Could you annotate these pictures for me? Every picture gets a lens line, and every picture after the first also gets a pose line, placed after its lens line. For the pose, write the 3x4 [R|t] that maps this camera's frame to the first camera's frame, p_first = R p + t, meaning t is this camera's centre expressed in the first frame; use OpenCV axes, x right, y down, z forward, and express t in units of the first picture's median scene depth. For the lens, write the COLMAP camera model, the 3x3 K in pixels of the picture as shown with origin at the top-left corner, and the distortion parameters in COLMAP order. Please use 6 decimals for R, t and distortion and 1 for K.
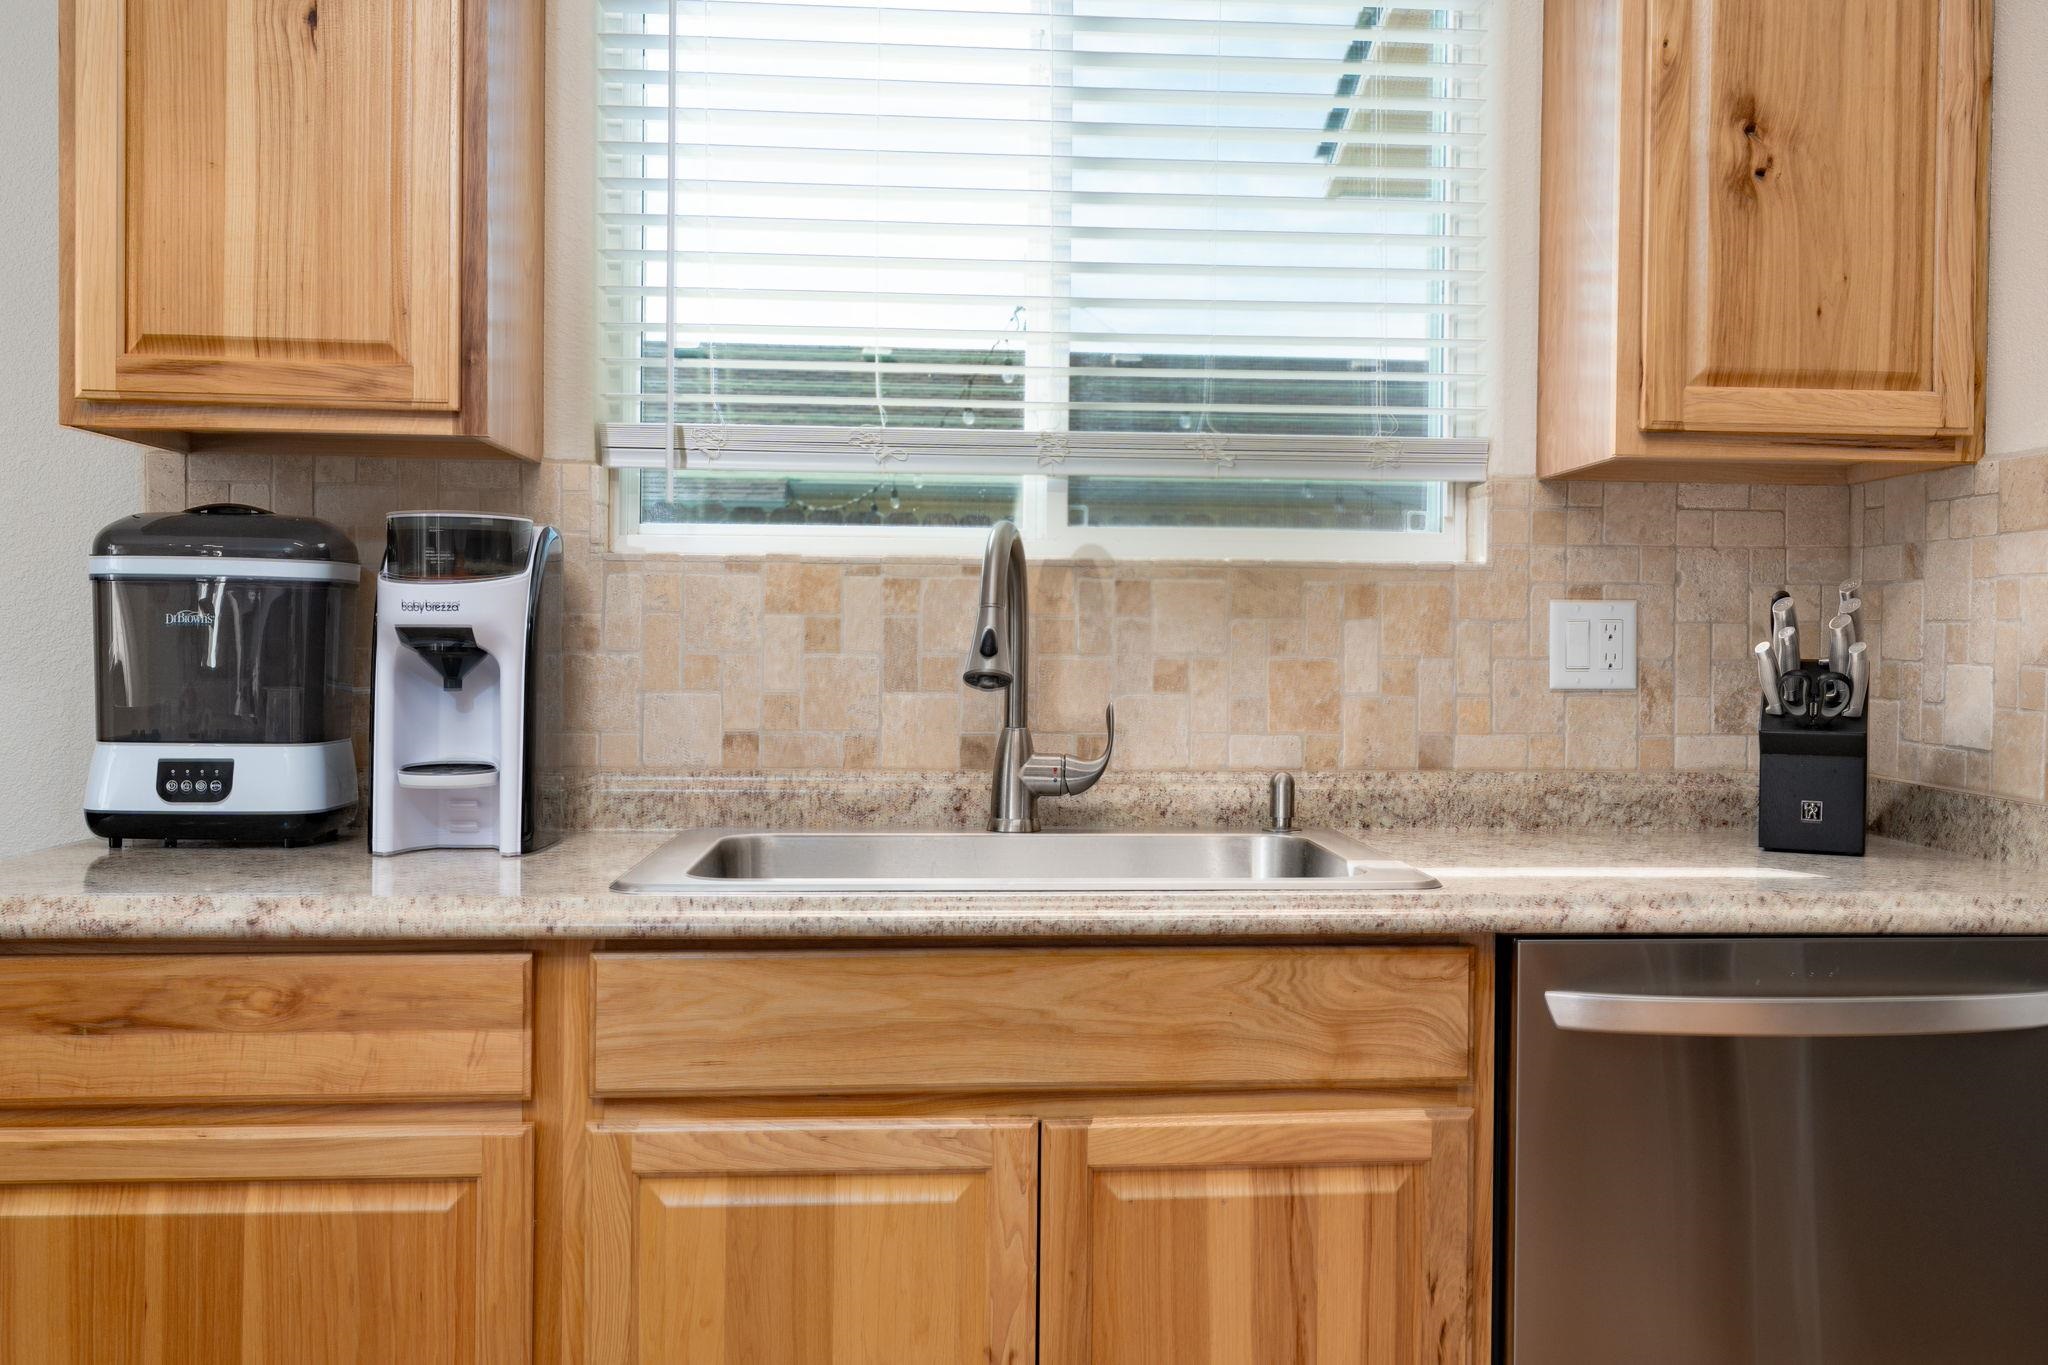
lens RADIAL K [[1756.5, 0, 1023.9], [0, 1756.5, 678.4], [0, 0, 1]] dist [-0.003013, -0.001699]
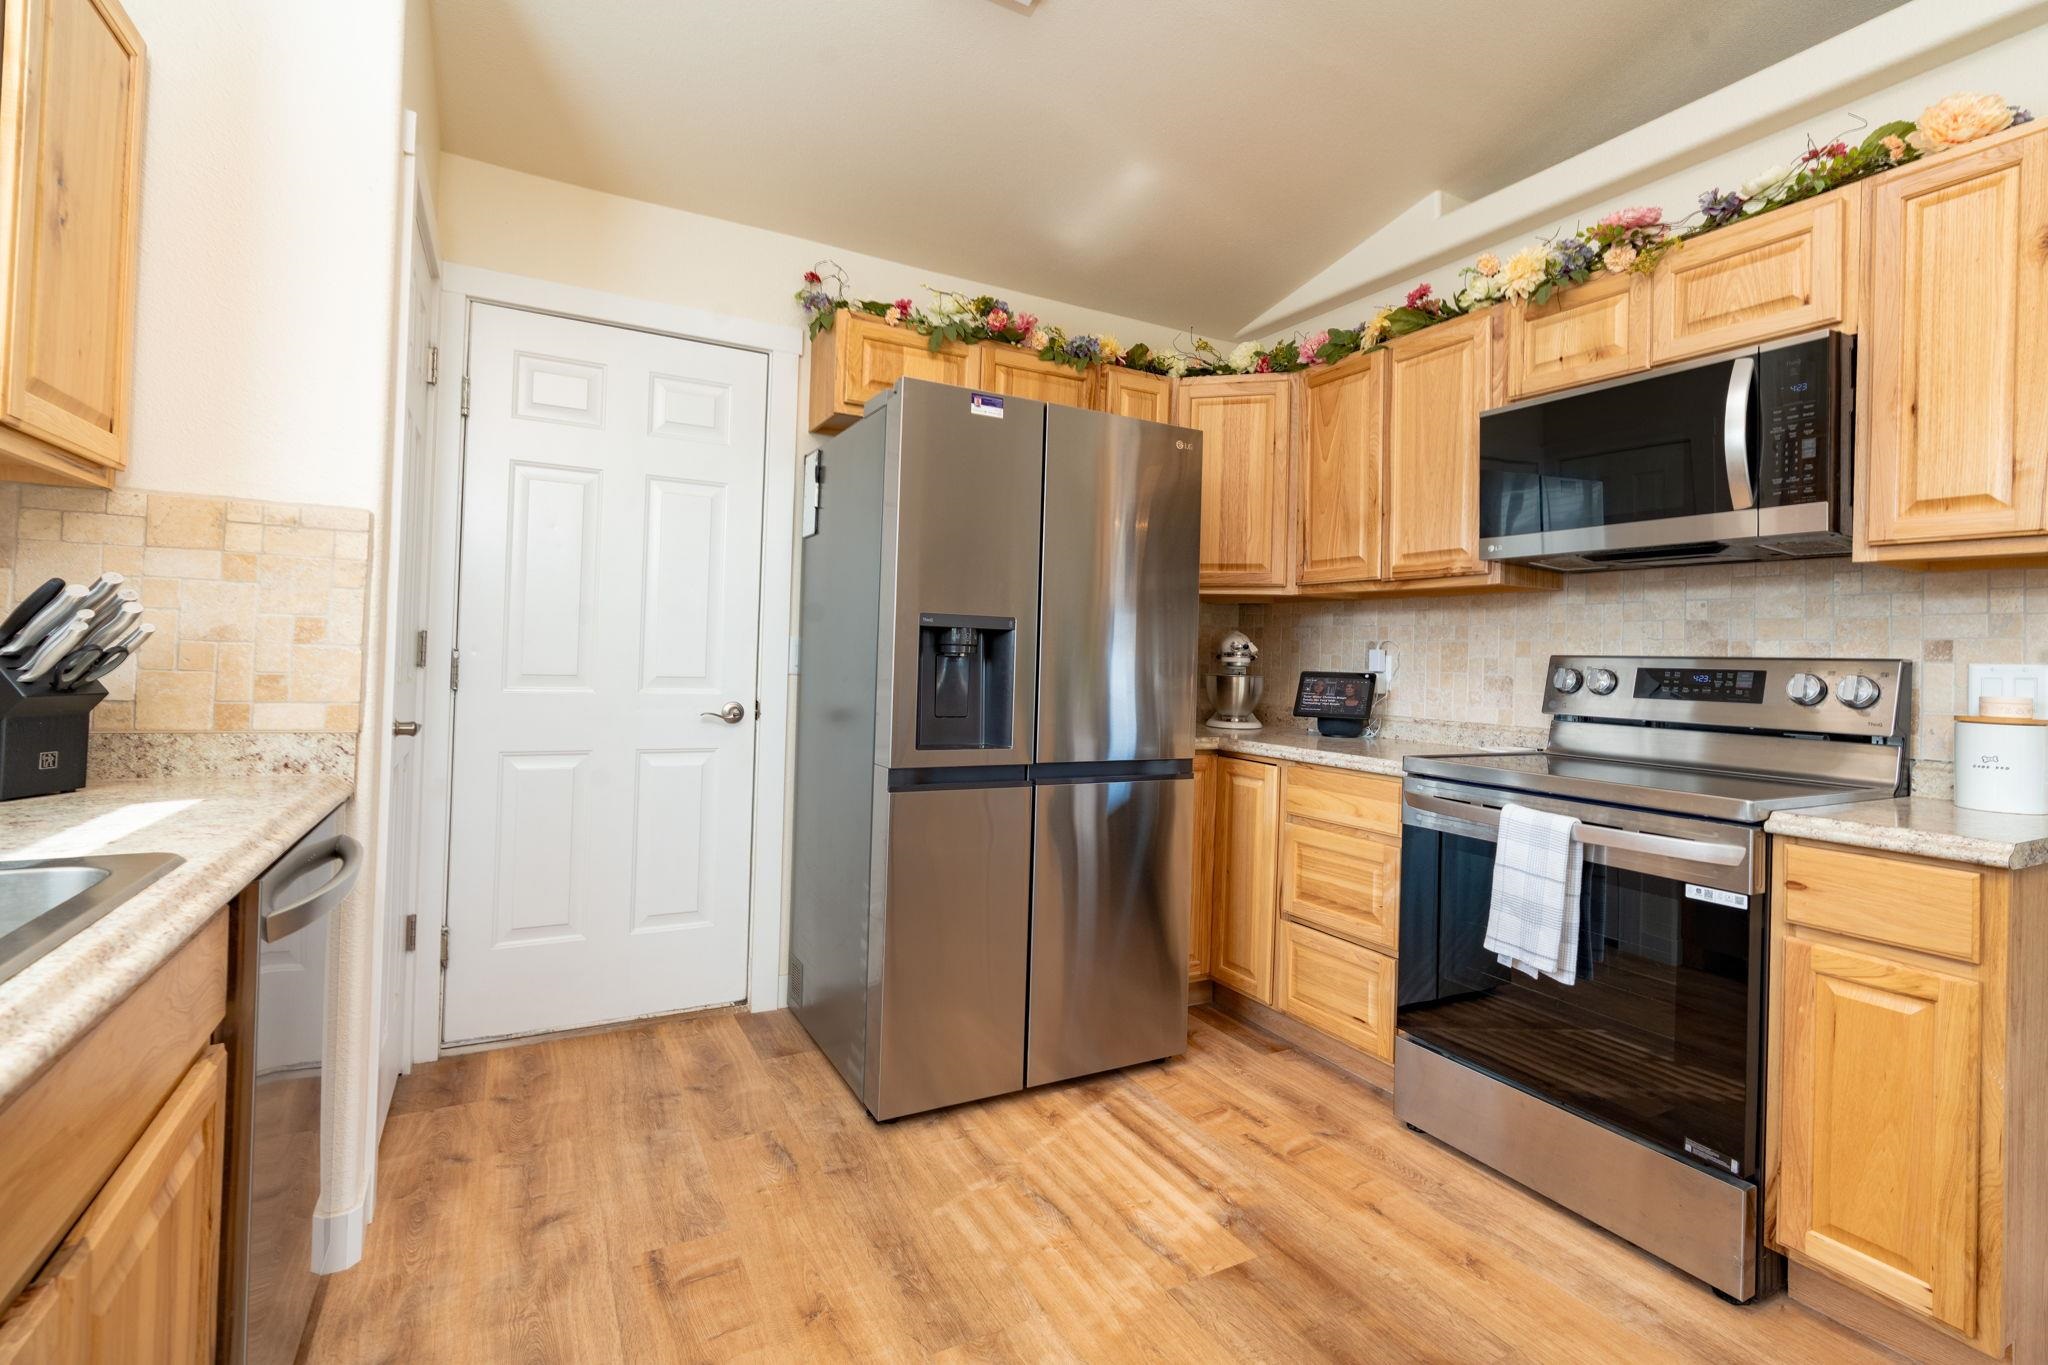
lens RADIAL K [[937.4, 0, 1019.1], [0, 937.4, 647.8], [0, 0, 1]] dist [-0.010494, -0.000121]
pose [[-0.396129, -0.010138, 0.918139, -0.414969], [-0.016781, 0.999852, 0.003800, -0.015561], [-0.918042, -0.013902, -0.396240, 0.665877]]
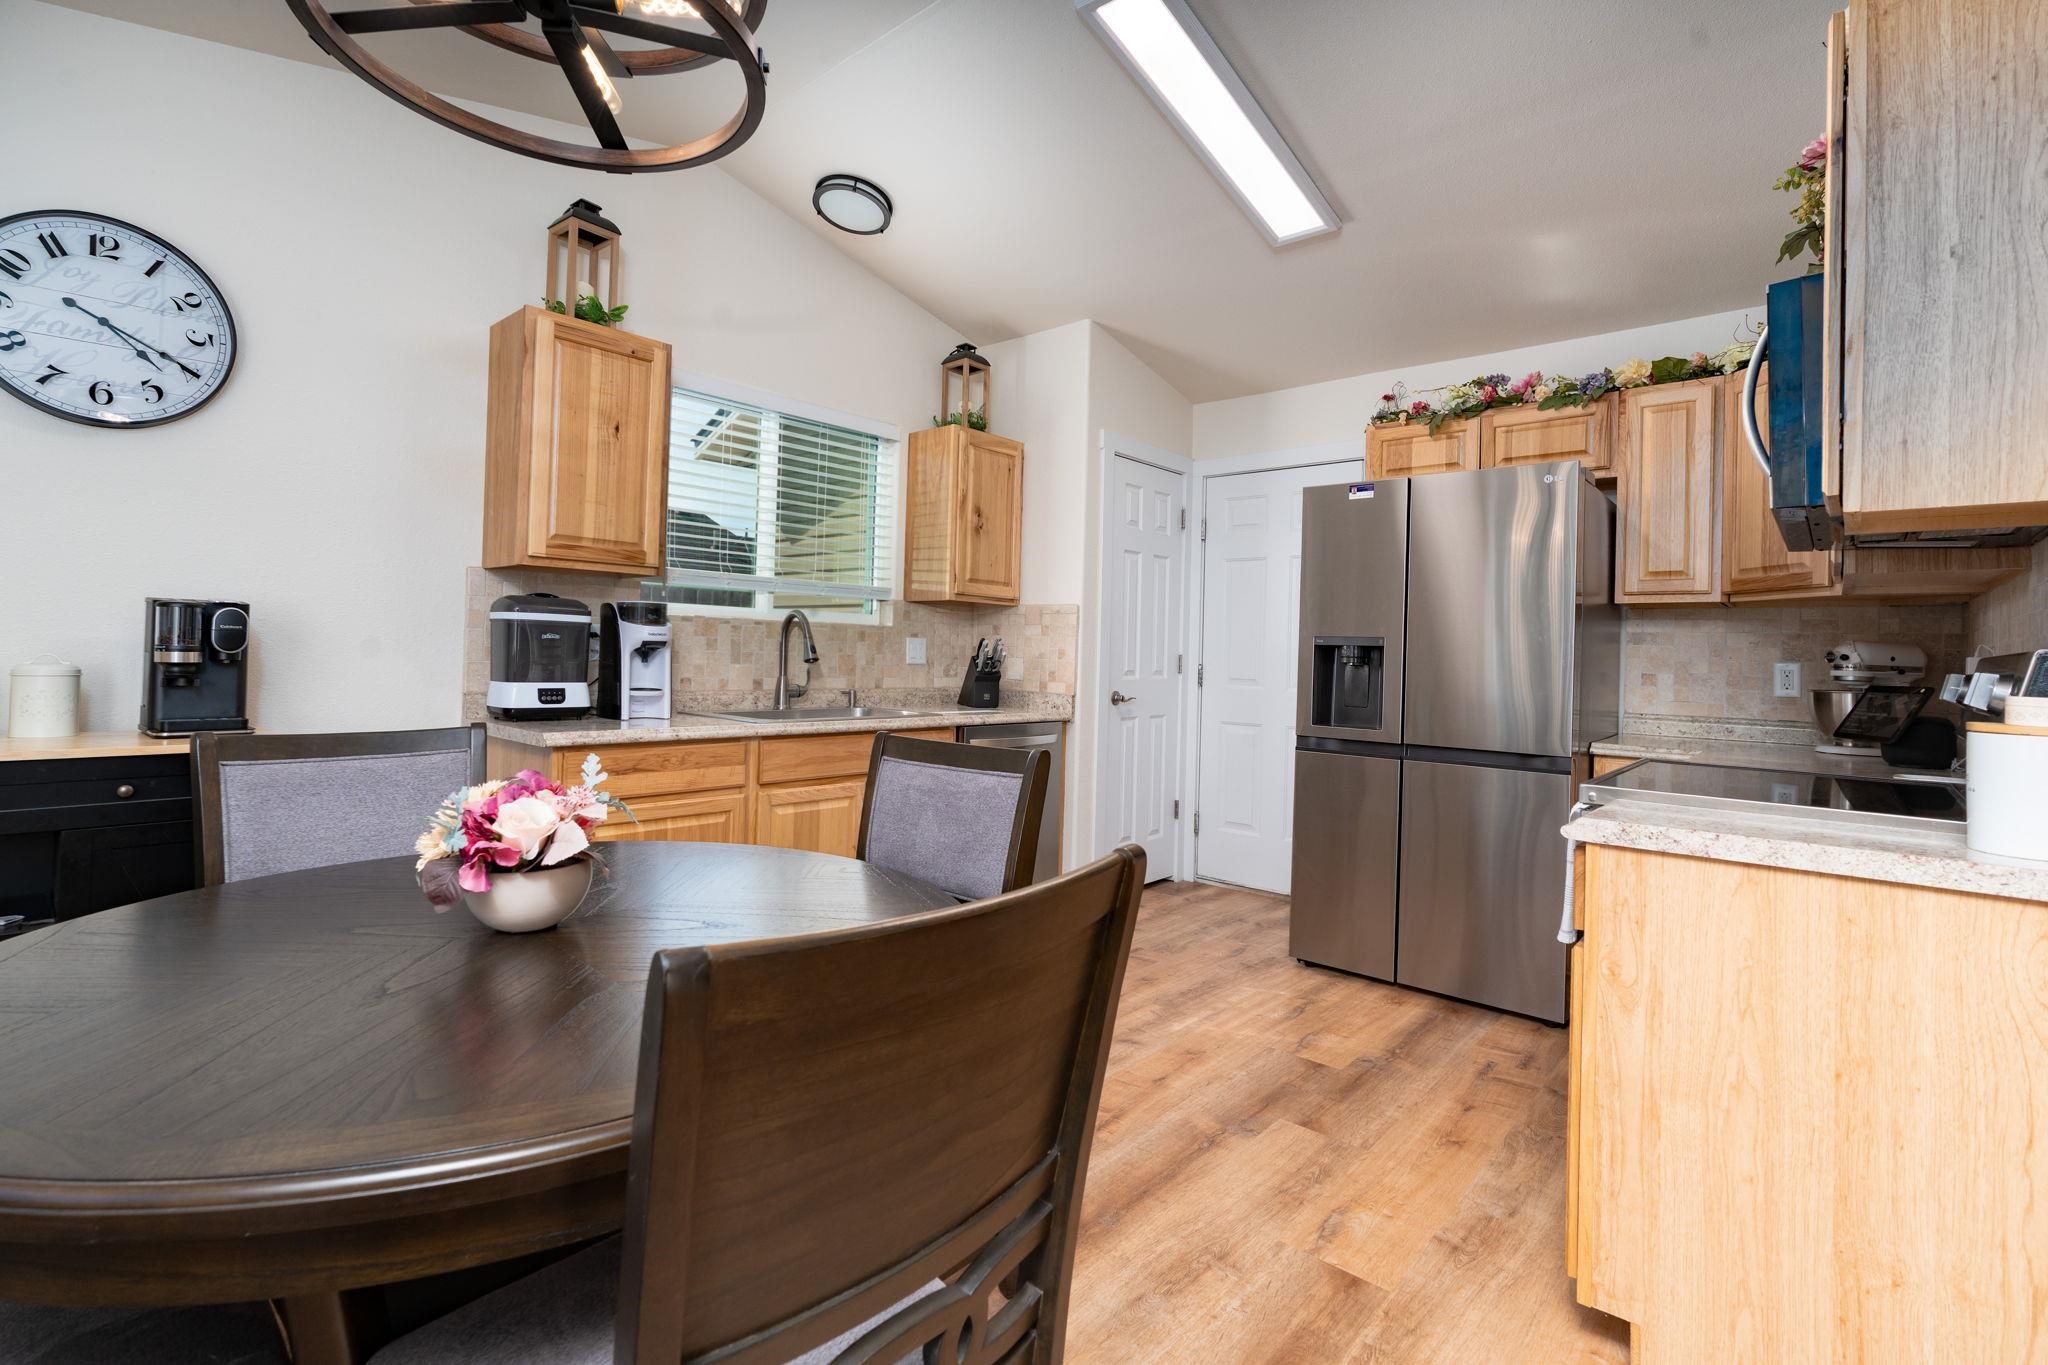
lens RADIAL K [[937.4, 0, 1019.1], [0, 937.4, 647.8], [0, 0, 1]] dist [-0.010494, -0.000121]
pose [[0.726308, 0.015111, 0.687204, -0.919208], [-0.008462, 0.999879, -0.013042, -0.003144], [-0.687318, 0.003657, 0.726348, -0.530326]]
